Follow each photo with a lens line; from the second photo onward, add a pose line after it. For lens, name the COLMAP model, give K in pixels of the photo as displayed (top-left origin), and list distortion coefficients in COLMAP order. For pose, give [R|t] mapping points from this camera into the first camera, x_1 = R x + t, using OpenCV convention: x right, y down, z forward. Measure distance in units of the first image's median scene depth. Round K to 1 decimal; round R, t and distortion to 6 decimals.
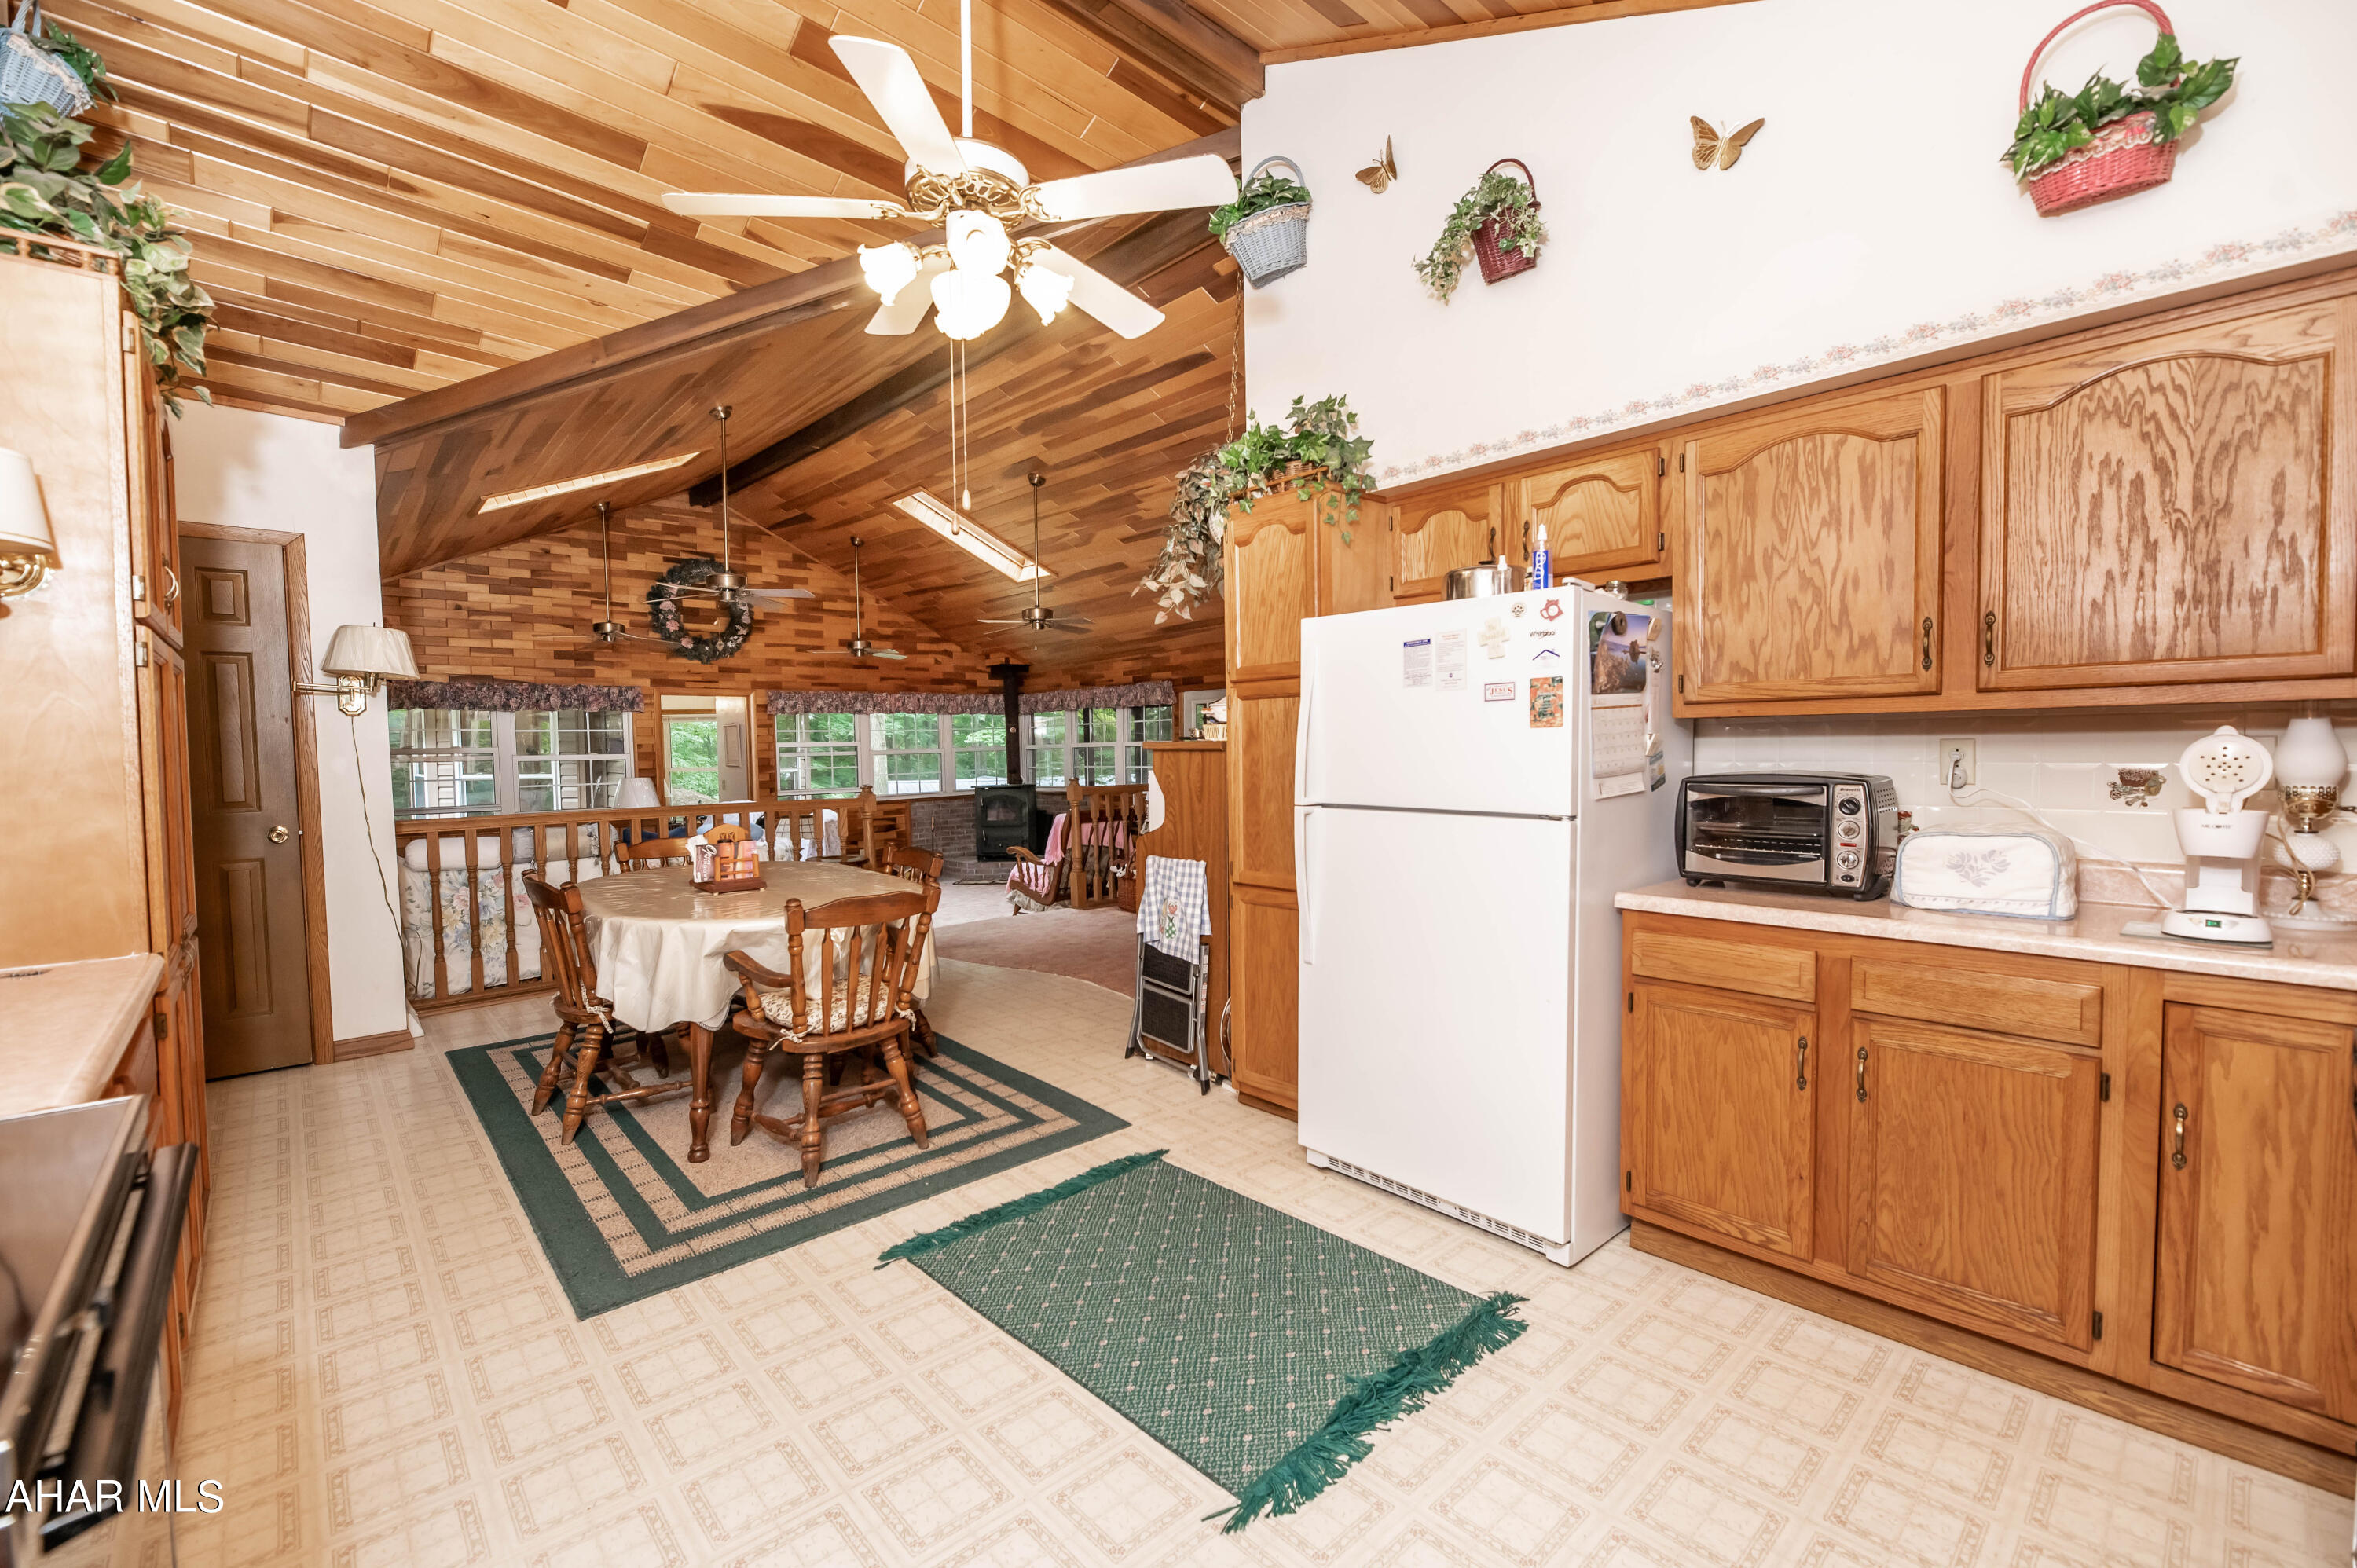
lens RADIAL K [[981.7, 0, 1170.3], [0, 981.7, 787.0], [0, 0, 1]] dist [0.000901, -0.004399]
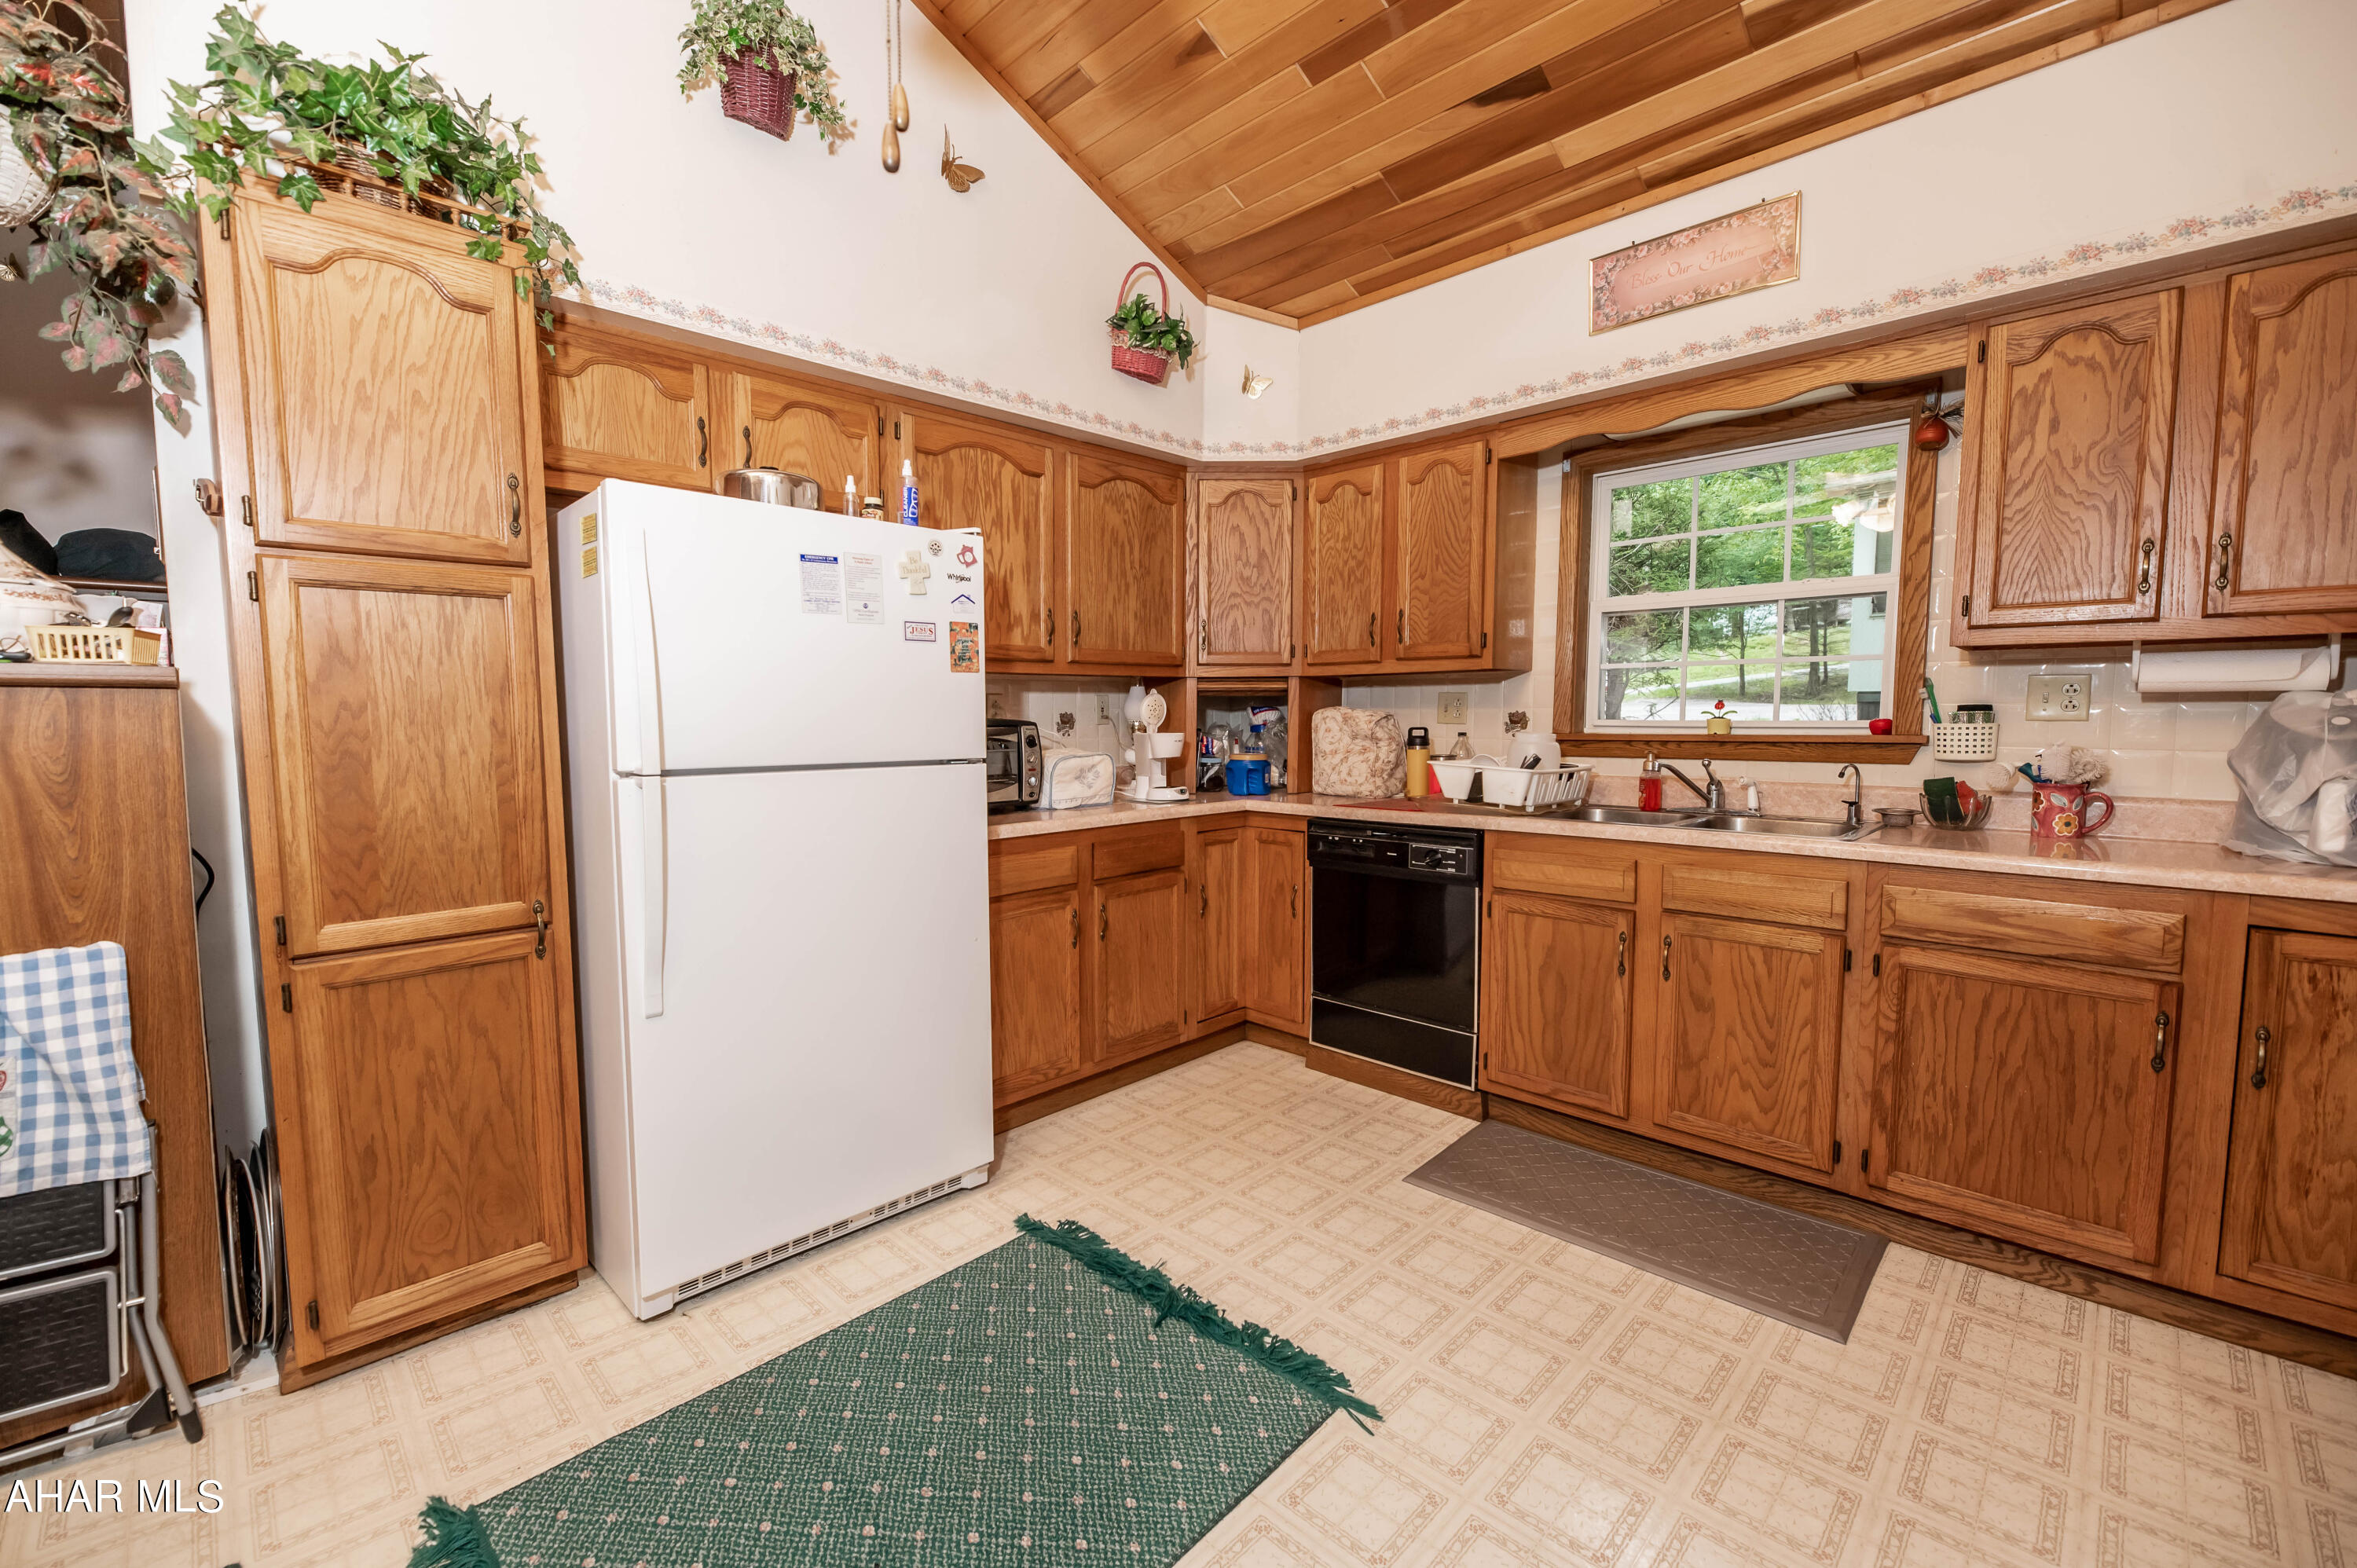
lens RADIAL K [[966.8, 0, 1168.9], [0, 966.8, 785.9], [0, 0, 1]] dist [0.001290, -0.003463]
pose [[-0.049718, -0.070021, 0.996306, -0.176723], [0.041614, 0.996528, 0.072113, -0.002001], [-0.997896, 0.045046, -0.046632, 0.236897]]
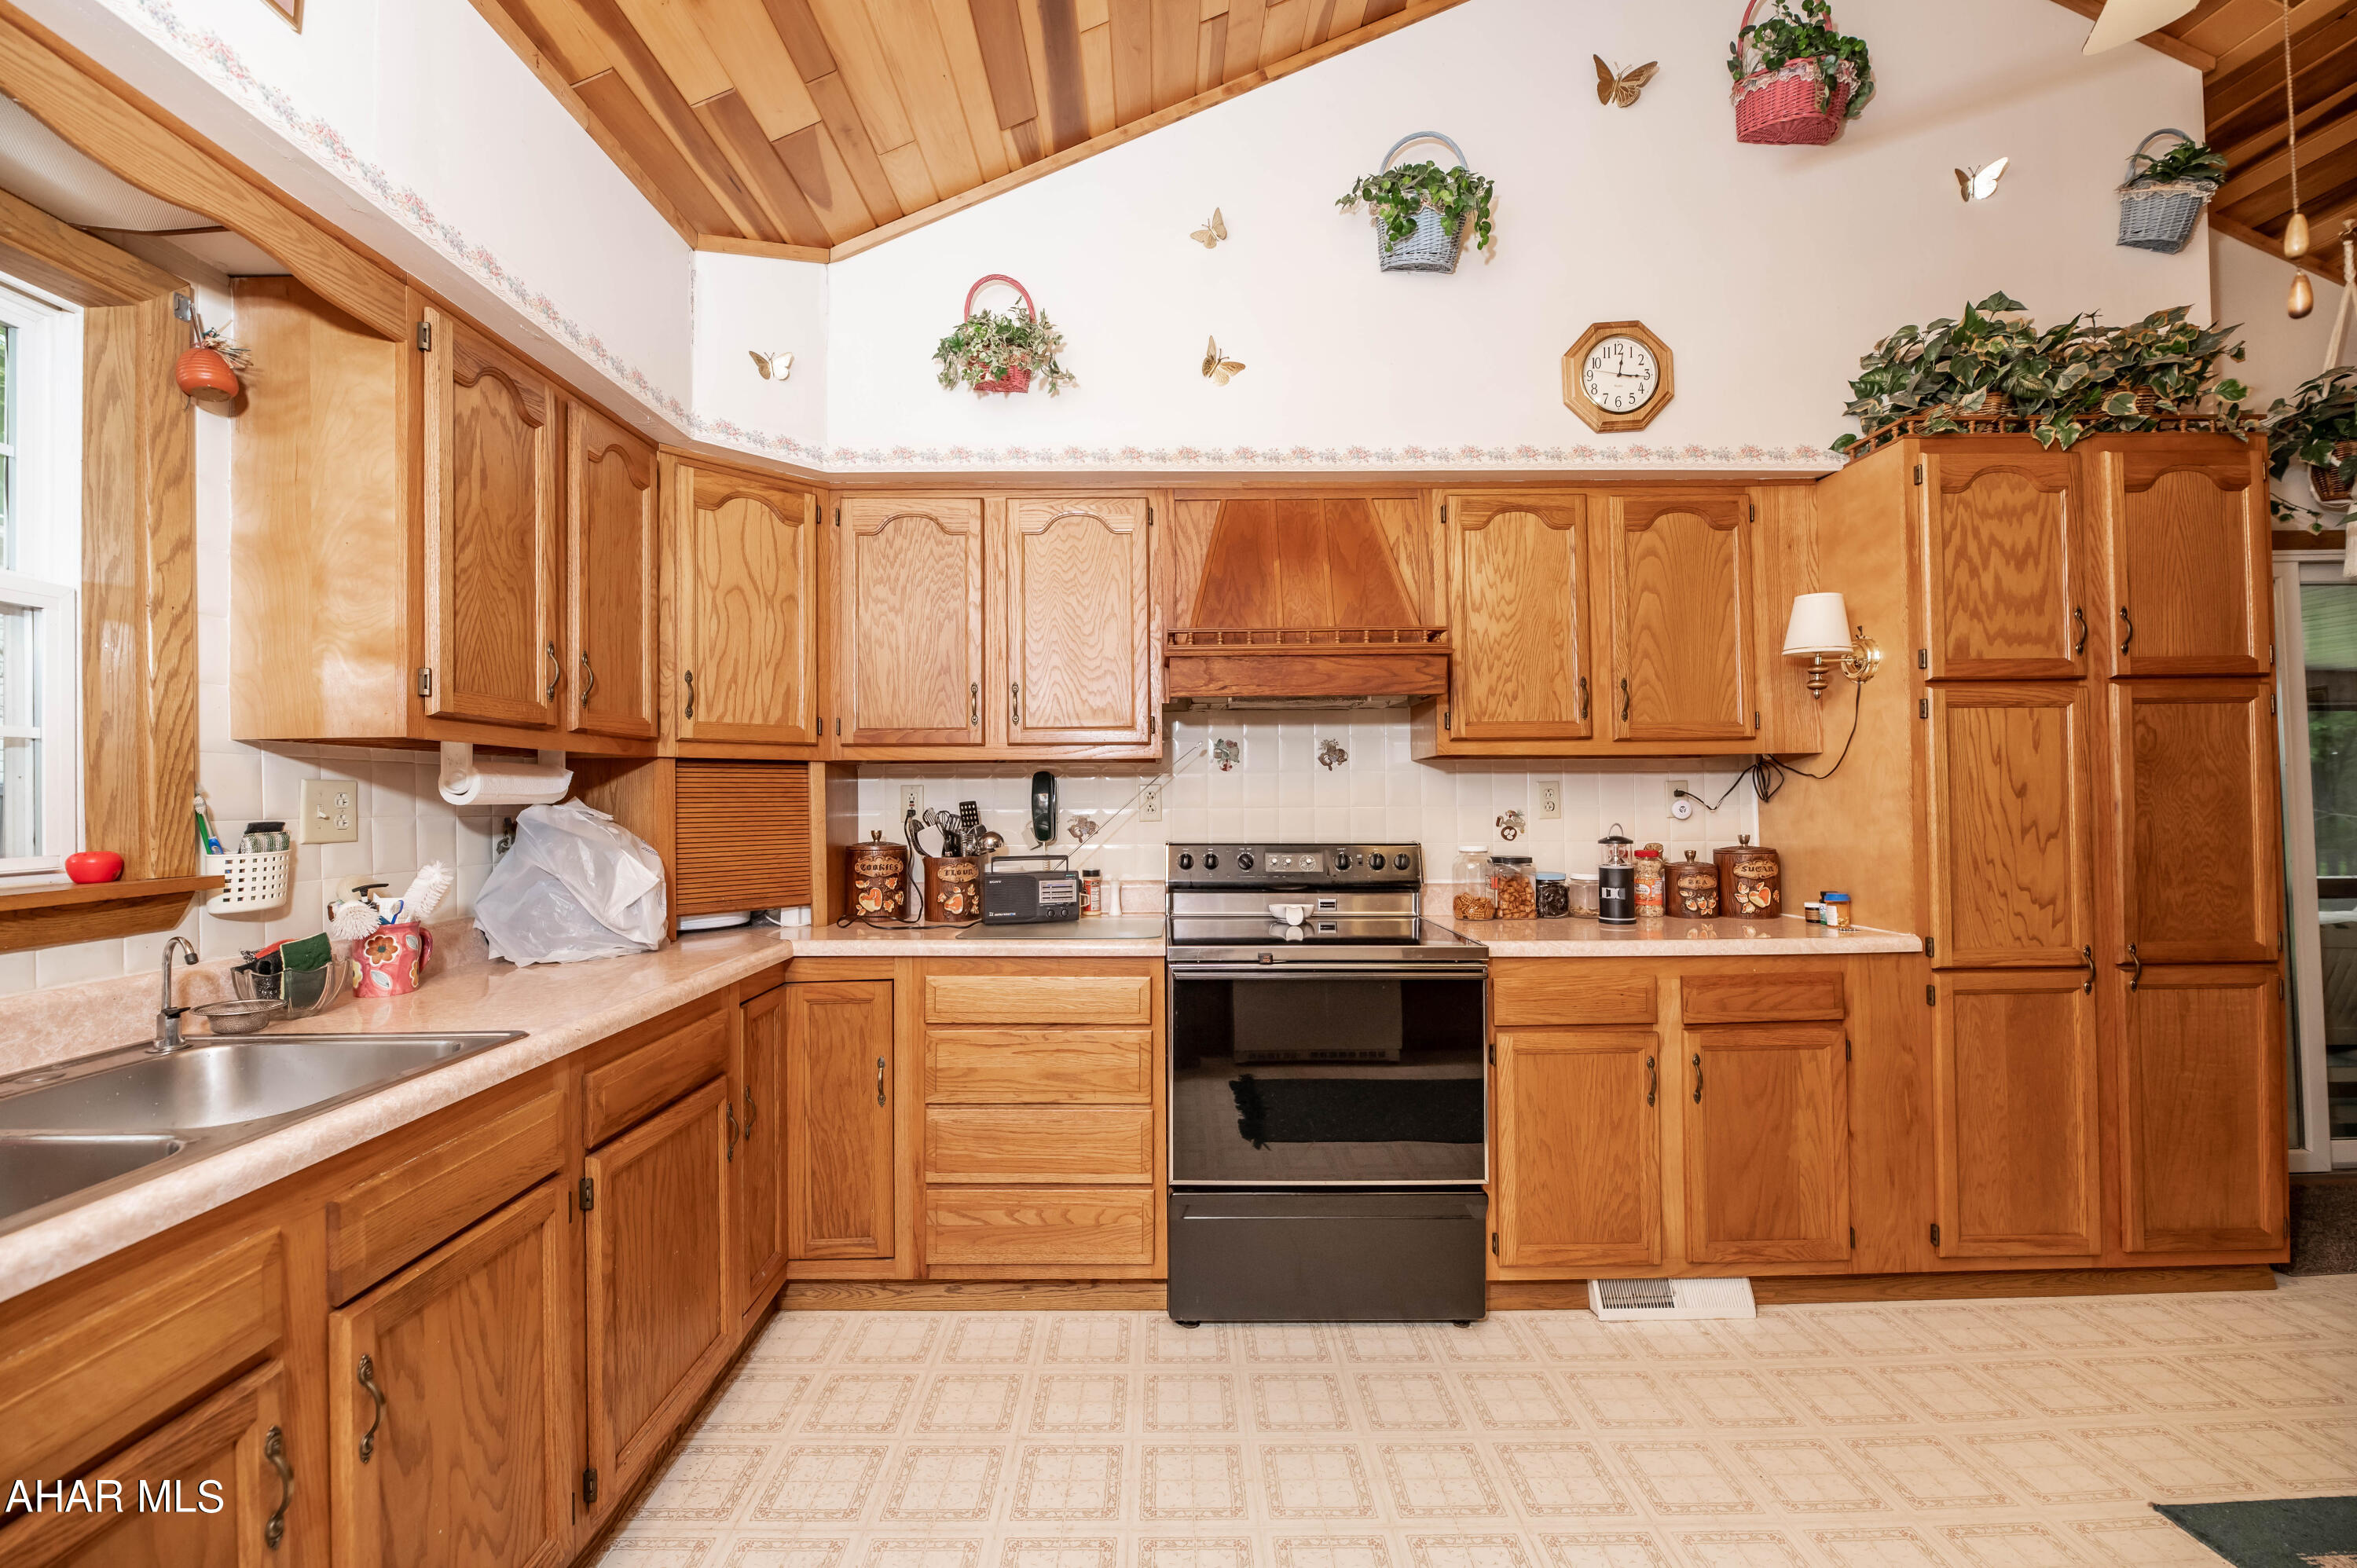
lens RADIAL K [[948.5, 0, 1170.2], [0, 948.5, 785.6], [0, 0, 1]] dist [0.001373, -0.004447]
pose [[-0.667675, 0.004284, -0.744441, 0.124176], [-0.014694, 0.999713, 0.018932, -0.008693], [0.744308, 0.023579, -0.667420, 0.235314]]
